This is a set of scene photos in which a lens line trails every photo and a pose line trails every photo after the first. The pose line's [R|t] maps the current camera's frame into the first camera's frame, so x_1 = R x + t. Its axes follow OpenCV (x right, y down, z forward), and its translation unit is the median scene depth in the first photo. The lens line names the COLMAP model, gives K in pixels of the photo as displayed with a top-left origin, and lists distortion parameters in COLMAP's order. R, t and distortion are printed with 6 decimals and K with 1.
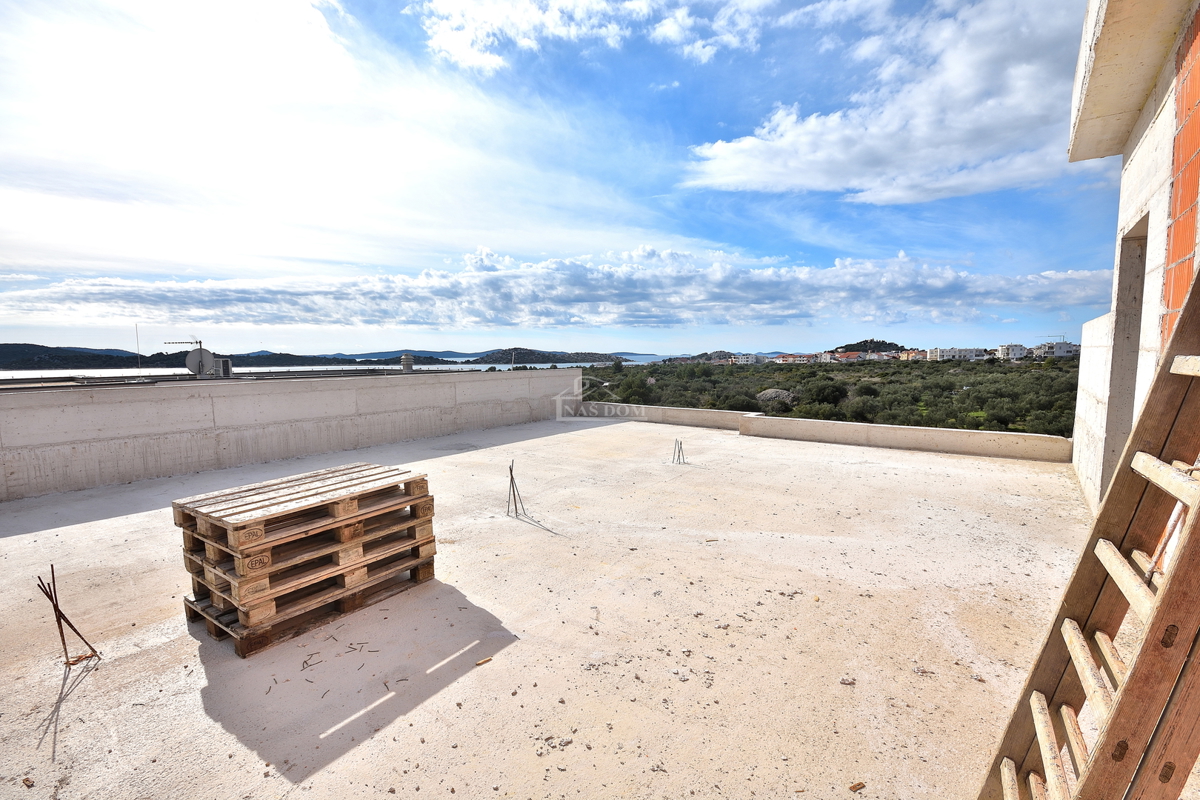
lens RADIAL K [[530.5, 0, 603.3], [0, 530.5, 409.1], [0, 0, 1]] dist [0.010021, -0.009551]
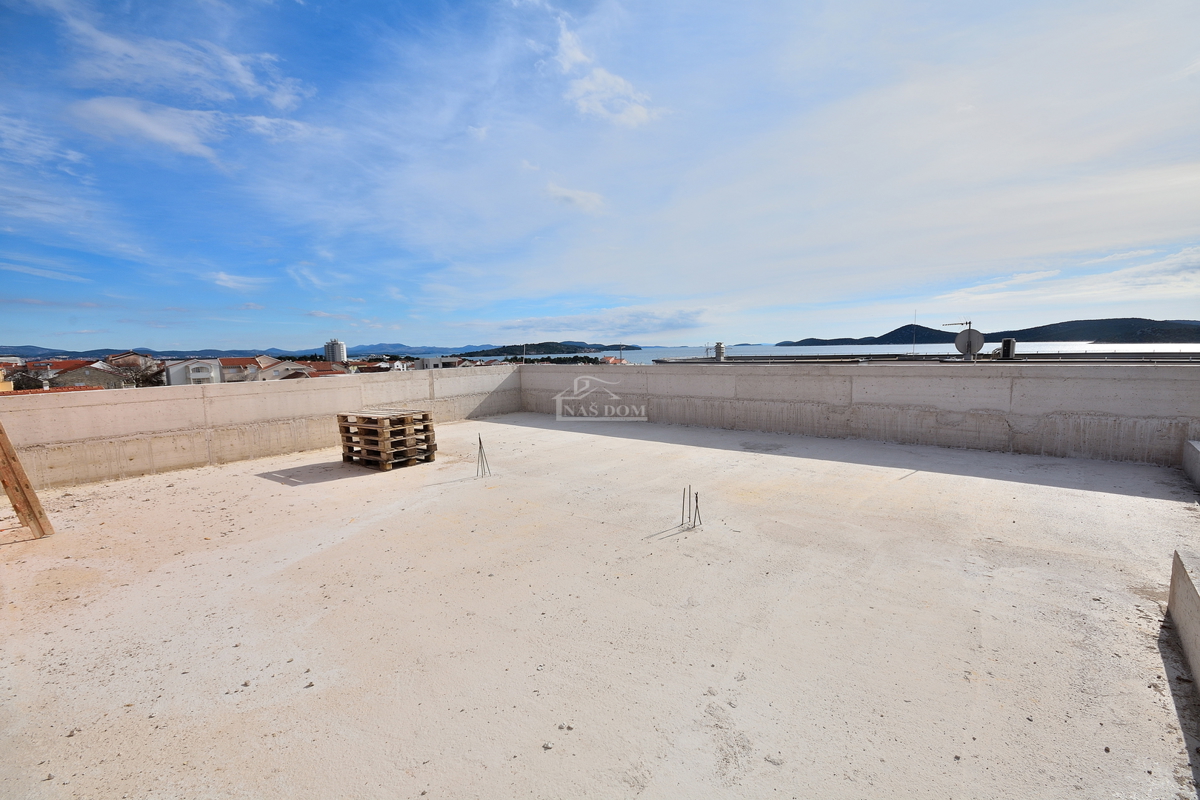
lens RADIAL K [[526.6, 0, 603.4], [0, 526.6, 408.4], [0, 0, 1]] dist [0.012848, -0.013934]
pose [[-0.052750, 0.125083, -0.990743, 0.653769], [-0.075180, 0.988811, 0.128842, -0.092700], [0.995774, 0.081281, -0.042756, 0.806351]]
